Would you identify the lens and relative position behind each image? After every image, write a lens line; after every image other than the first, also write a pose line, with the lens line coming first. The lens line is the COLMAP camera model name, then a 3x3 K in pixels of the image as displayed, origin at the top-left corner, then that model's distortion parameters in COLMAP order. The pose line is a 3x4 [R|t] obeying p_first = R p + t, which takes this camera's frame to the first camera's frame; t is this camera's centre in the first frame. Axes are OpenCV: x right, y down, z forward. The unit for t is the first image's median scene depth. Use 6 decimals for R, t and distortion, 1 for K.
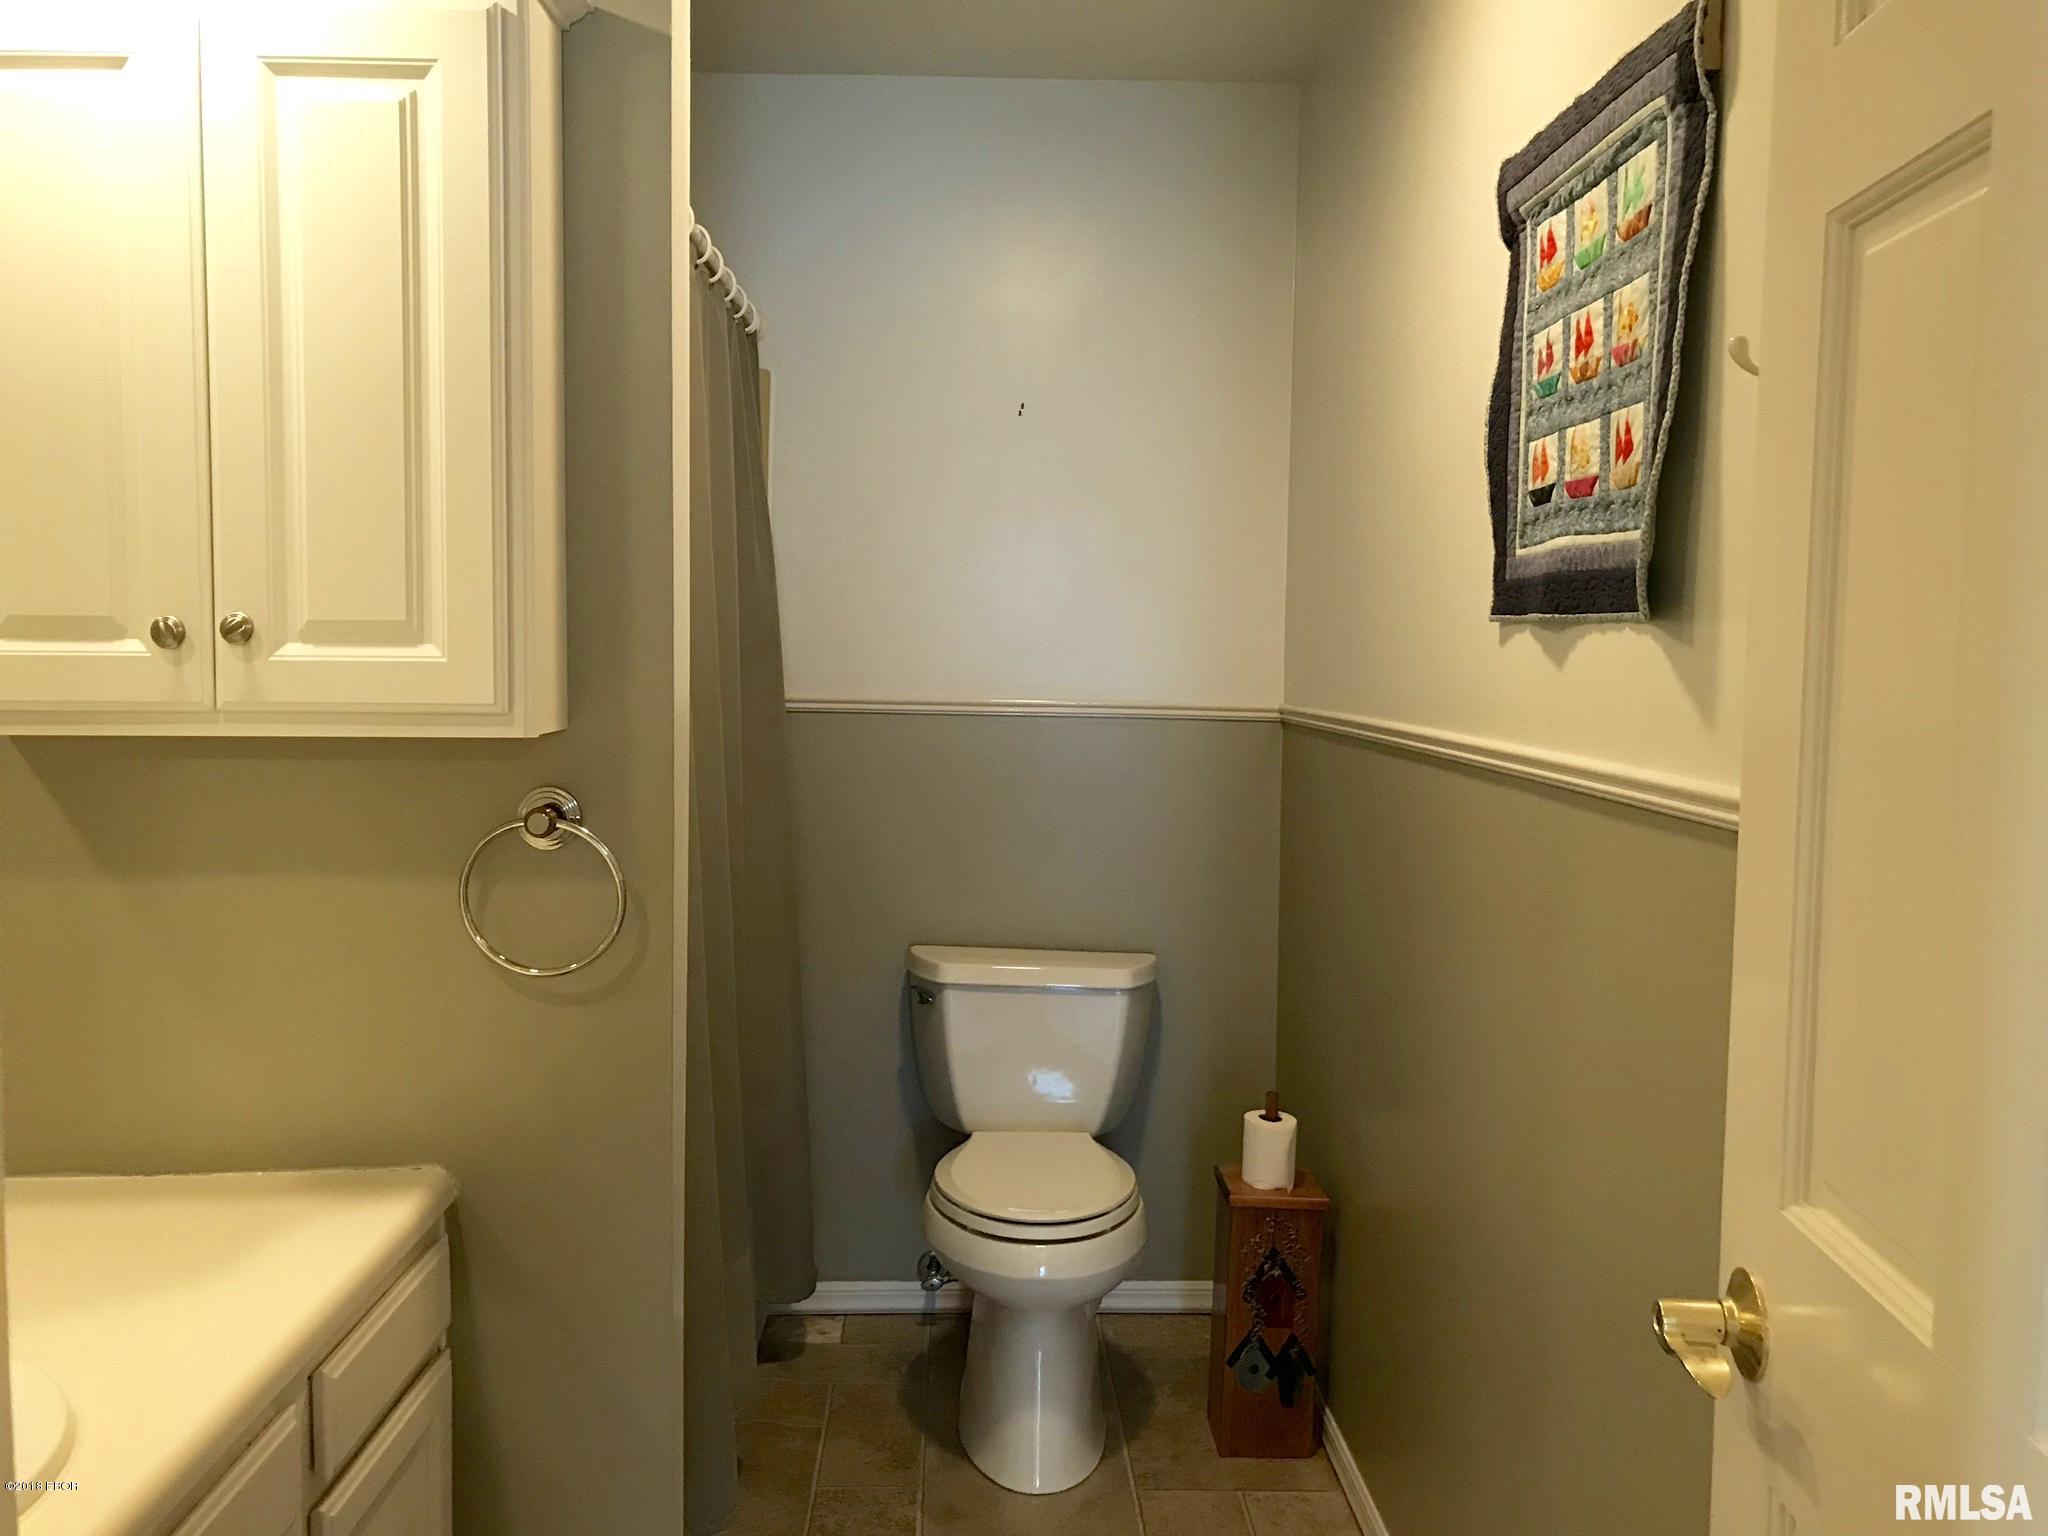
lens RADIAL K [[1703.6, 0, 1026.6], [0, 1703.6, 779.2], [0, 0, 1]] dist [0.029553, -0.044182]
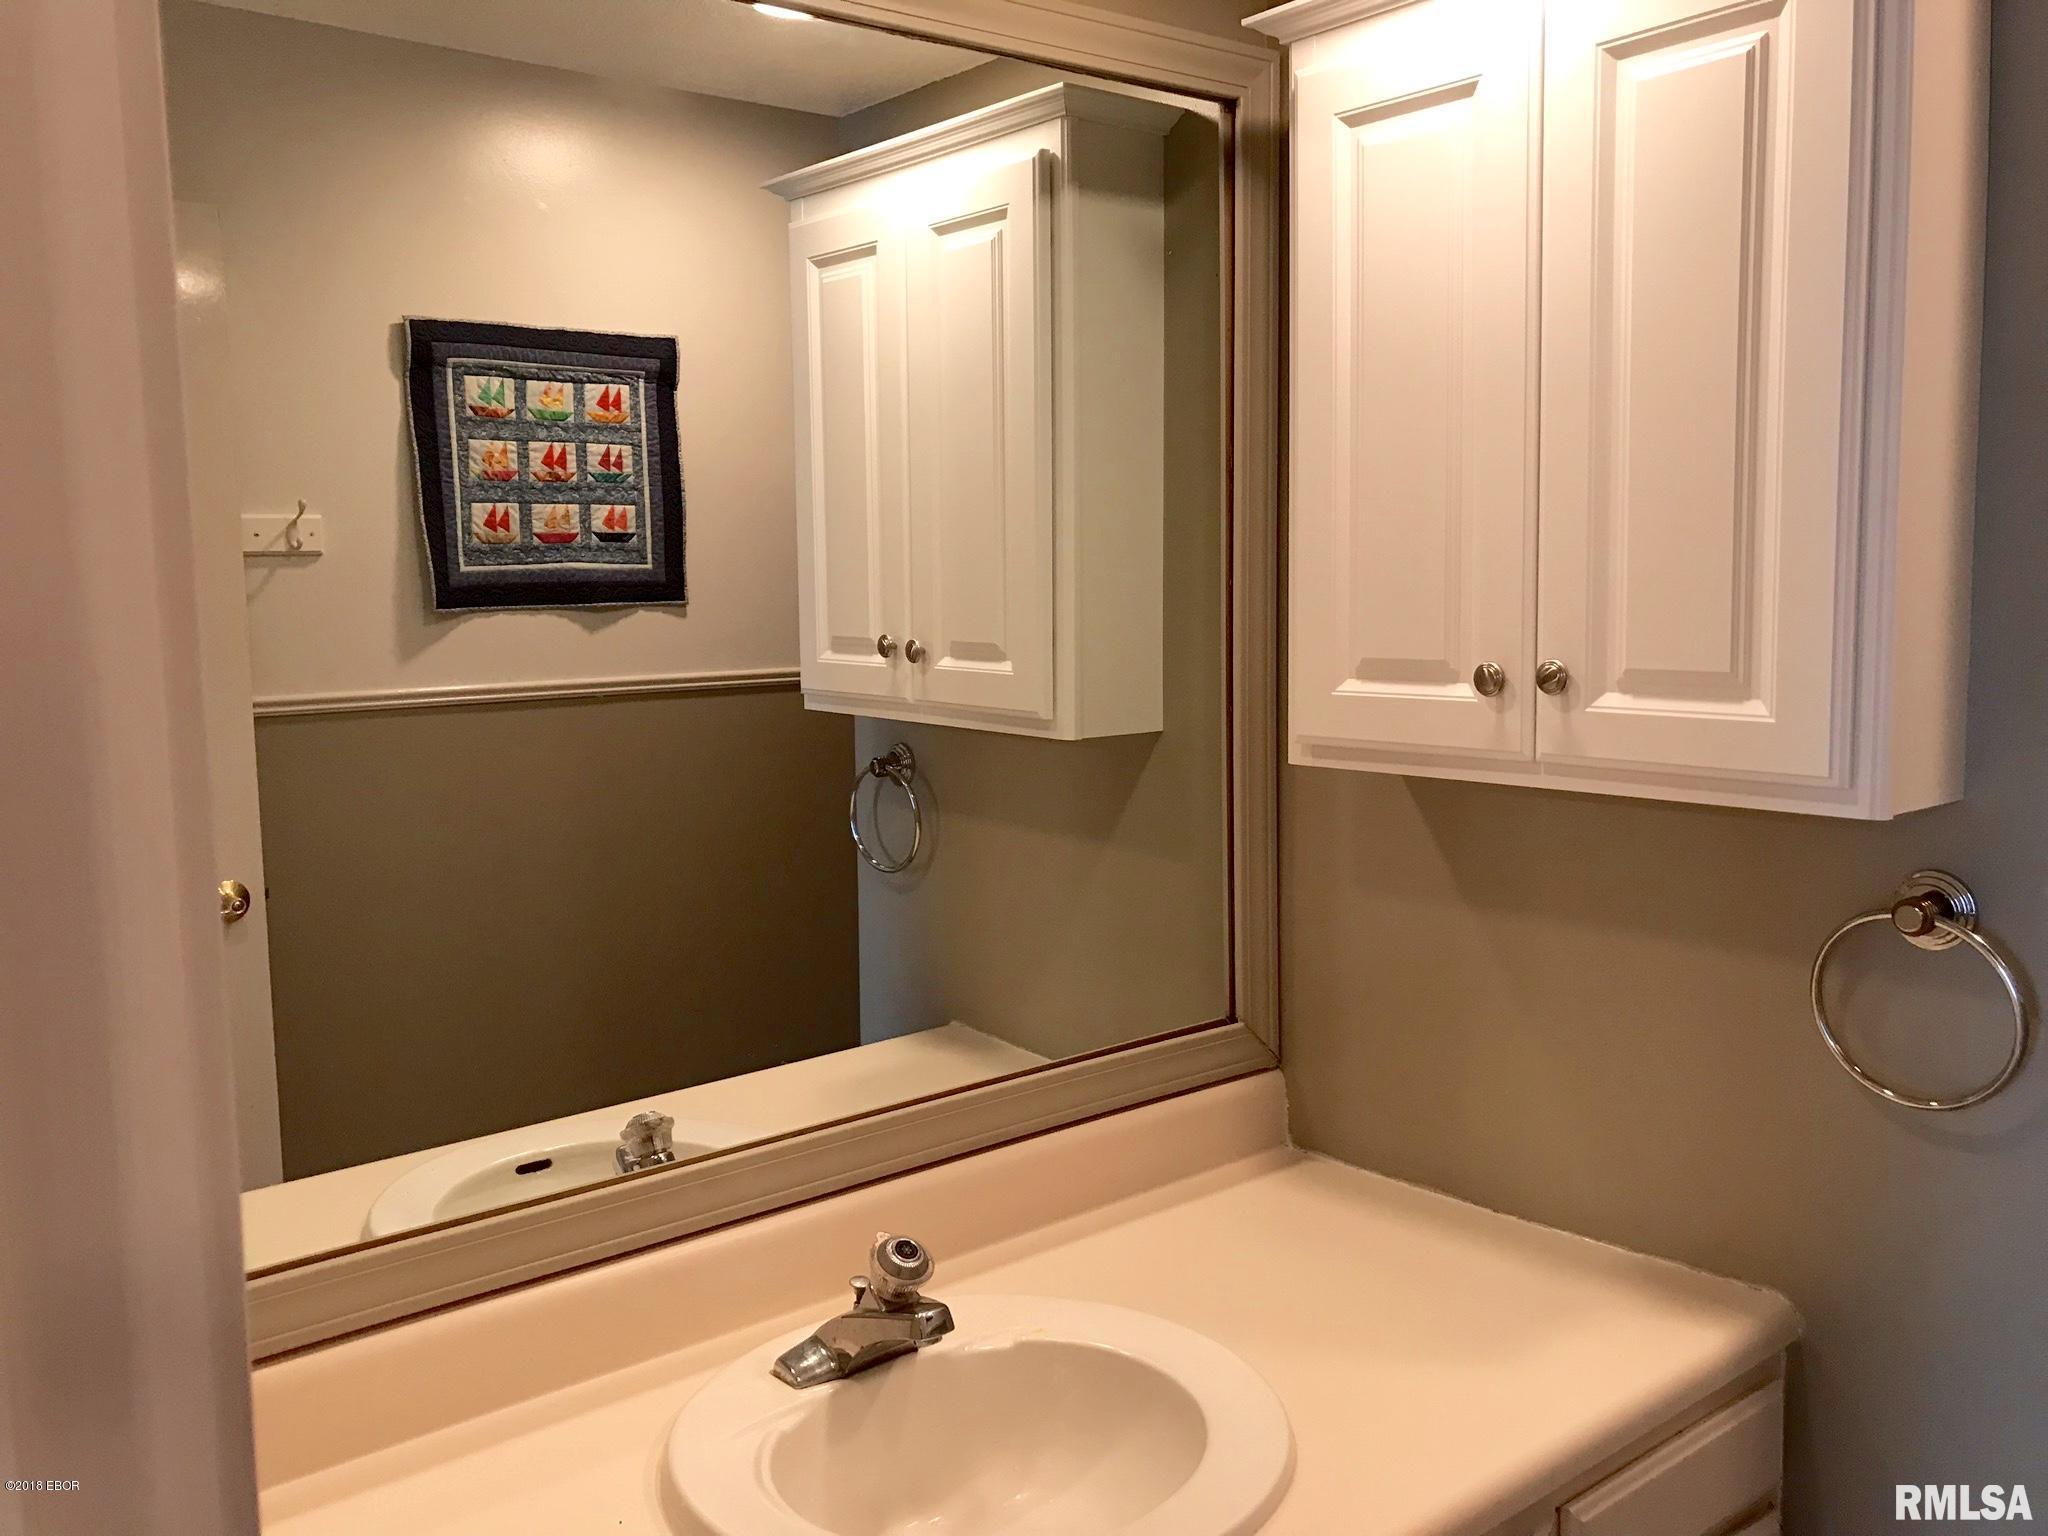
lens RADIAL K [[1703.6, 0, 1017.5], [0, 1703.6, 750.2], [0, 0, 1]] dist [0.029553, -0.044182]
pose [[0.609833, 0.065851, -0.789789, 0.092056], [-0.044283, 0.997816, 0.049003, -0.079868], [0.791292, 0.005090, 0.611418, 0.203977]]
